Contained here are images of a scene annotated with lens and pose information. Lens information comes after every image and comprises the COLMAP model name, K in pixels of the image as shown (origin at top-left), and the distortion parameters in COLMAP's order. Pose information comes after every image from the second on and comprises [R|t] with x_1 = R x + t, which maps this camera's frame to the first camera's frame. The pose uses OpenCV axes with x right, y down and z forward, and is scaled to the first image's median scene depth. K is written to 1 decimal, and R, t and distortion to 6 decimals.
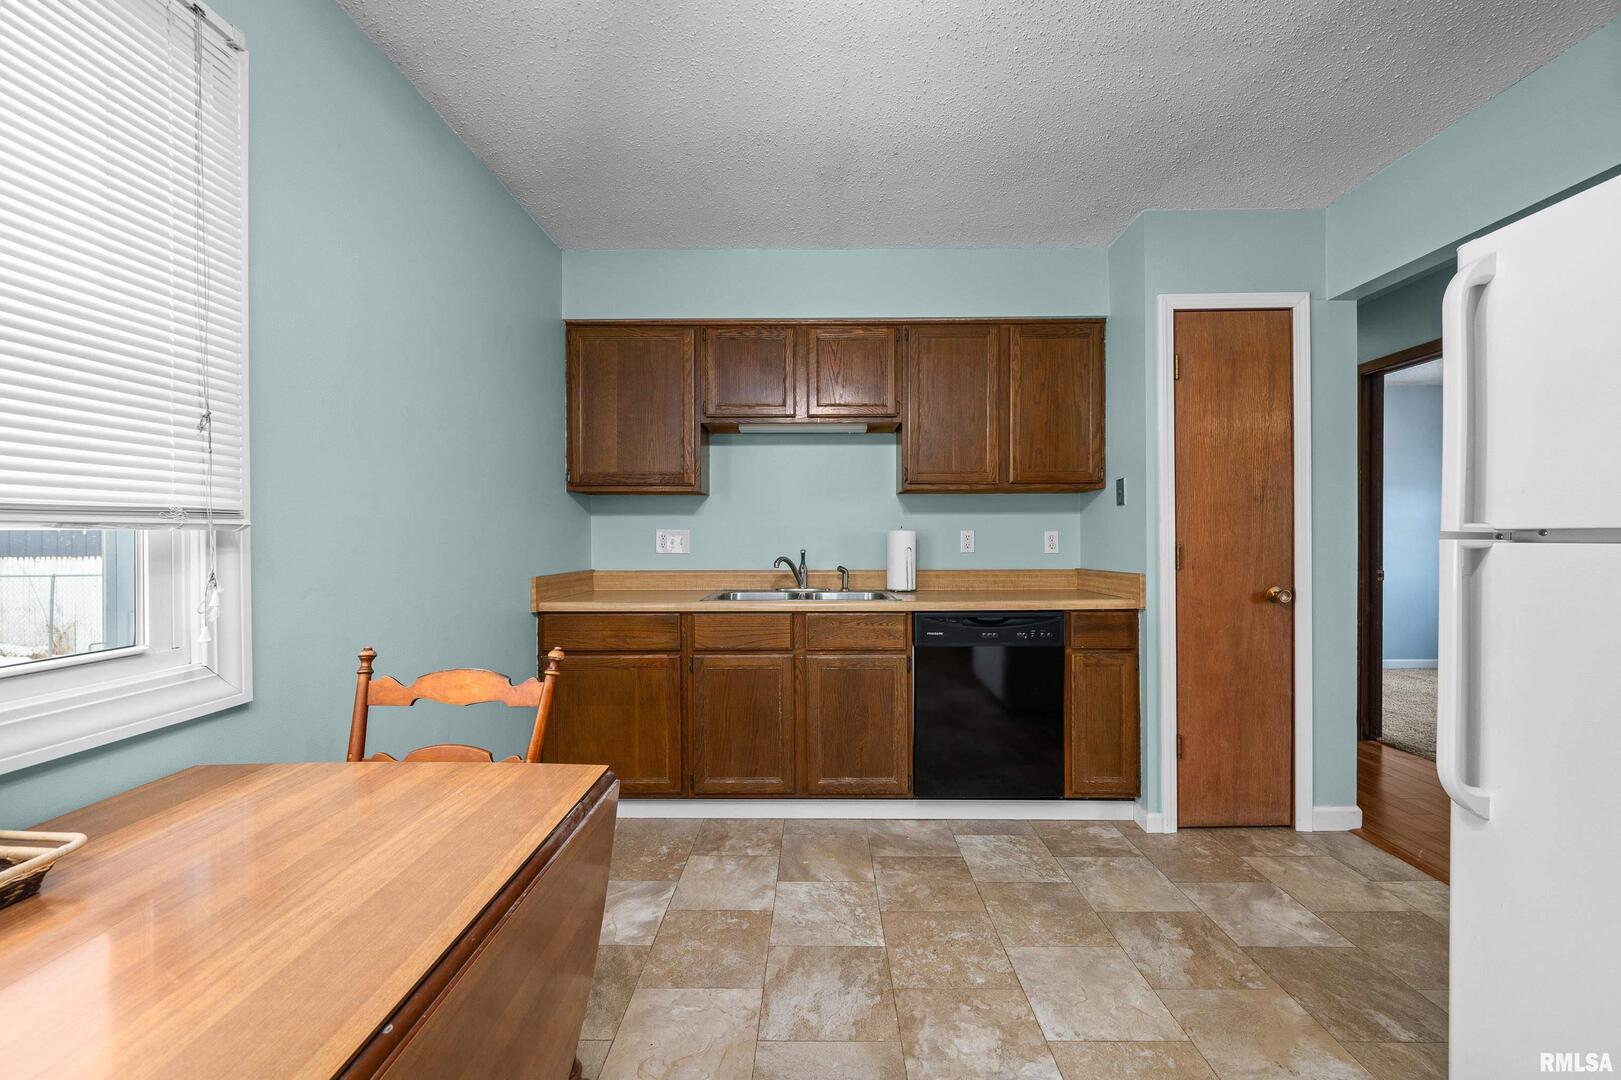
lens RADIAL K [[613.4, 0, 811.9], [0, 613.4, 538.6], [0, 0, 1]] dist [0.001361, -0.000747]
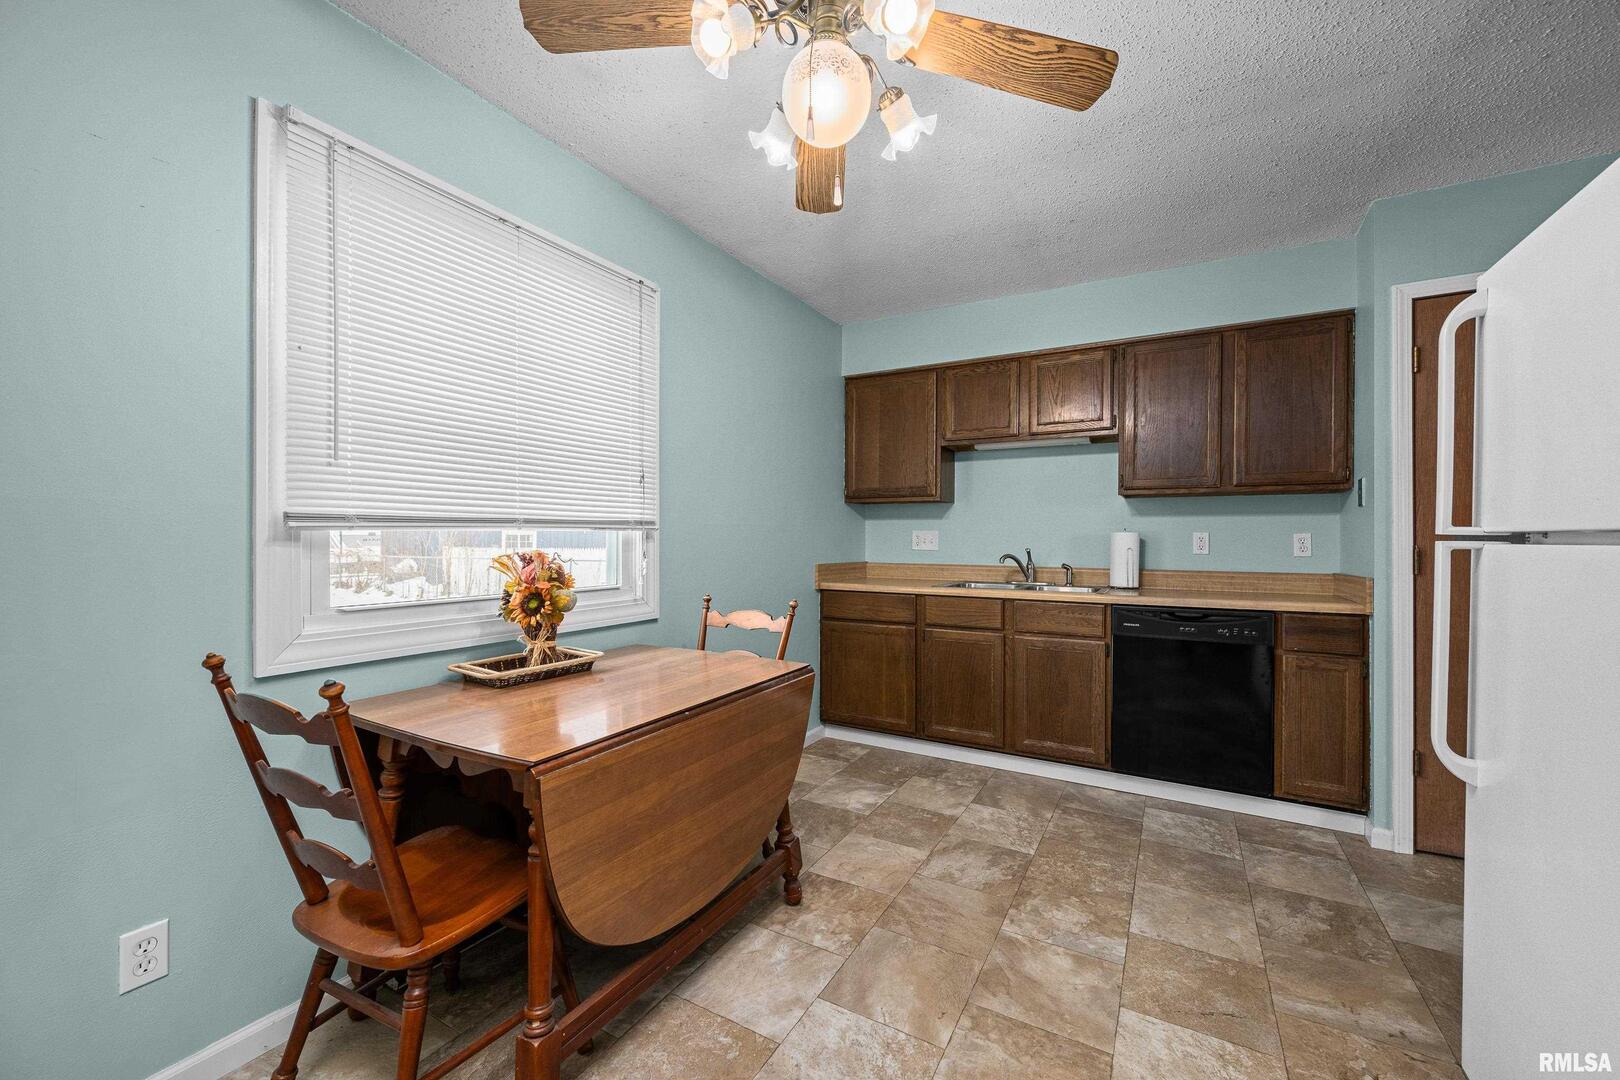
lens RADIAL K [[613.0, 0, 847.3], [0, 613.0, 539.2], [0, 0, 1]] dist [0.001361, -0.000747]
pose [[0.893016, 0.007640, -0.449960, 0.238772], [-0.008351, 0.999965, 0.000406, 0.003321], [0.449948, 0.003395, 0.893048, -0.227543]]
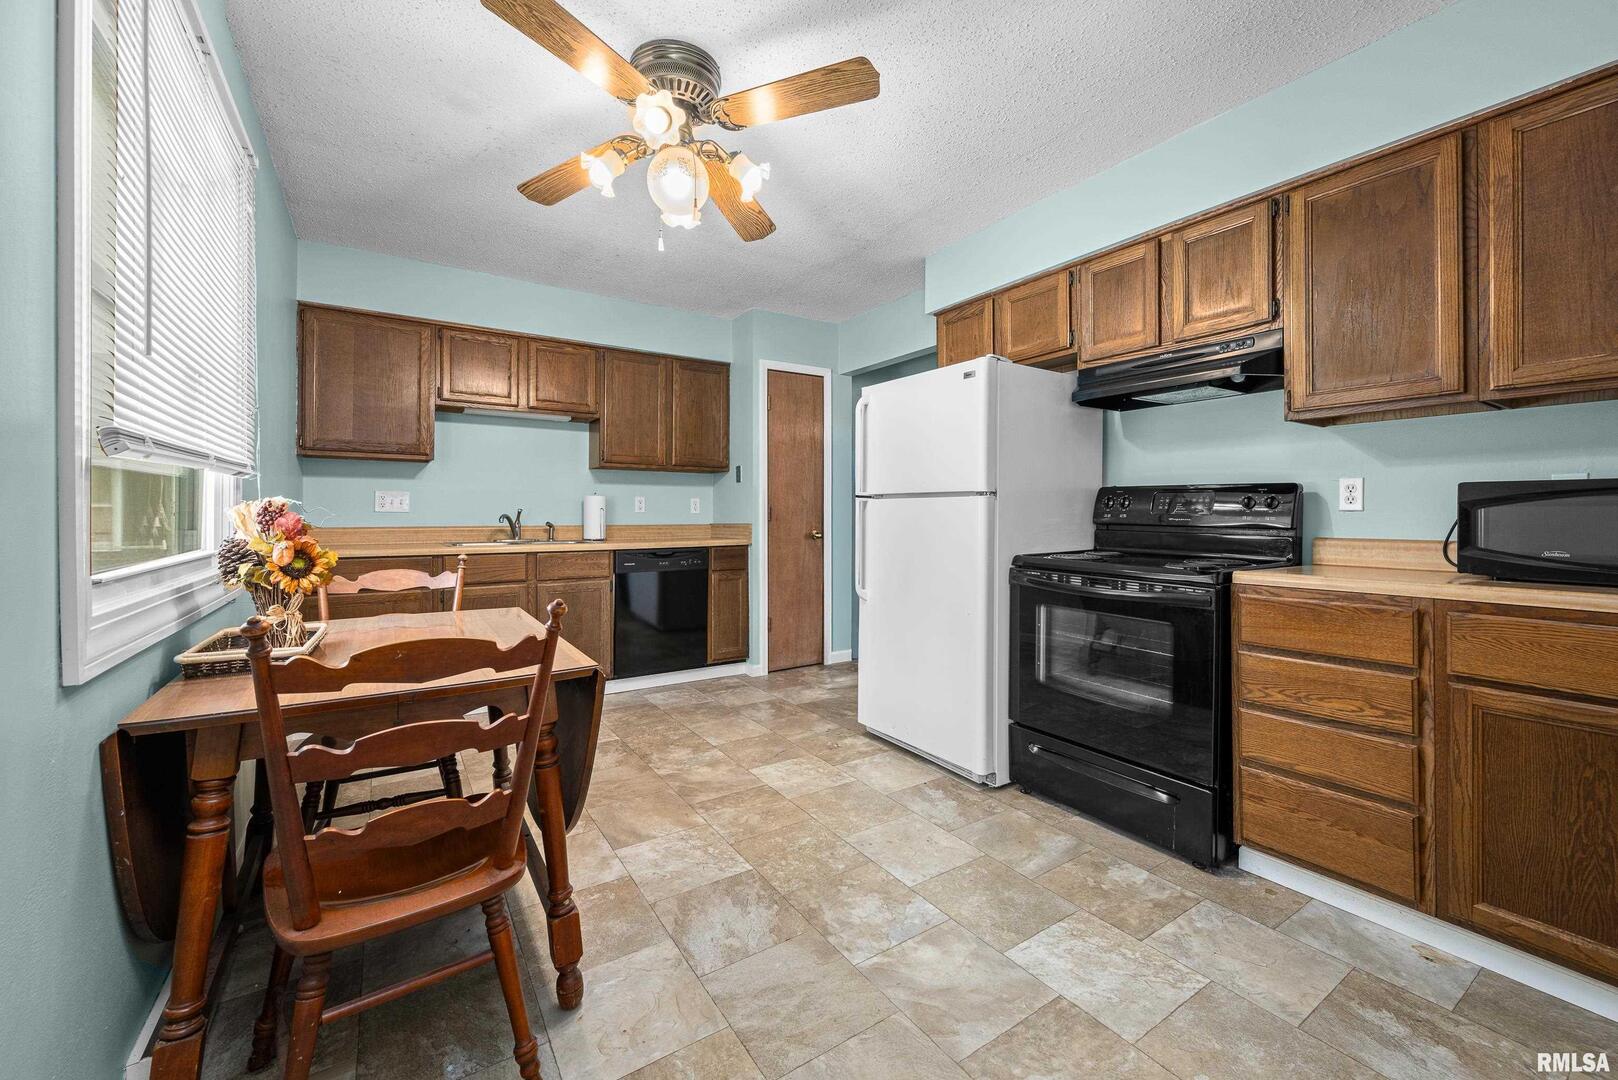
lens RADIAL K [[612.2, 0, 792.0], [0, 612.2, 512.1], [0, 0, 1]] dist [0.001361, -0.000747]
pose [[0.836677, 0.005409, 0.547669, -0.284536], [-0.004218, 0.999985, -0.003433, 0.031246], [-0.547680, 0.000562, 0.836688, -0.463445]]
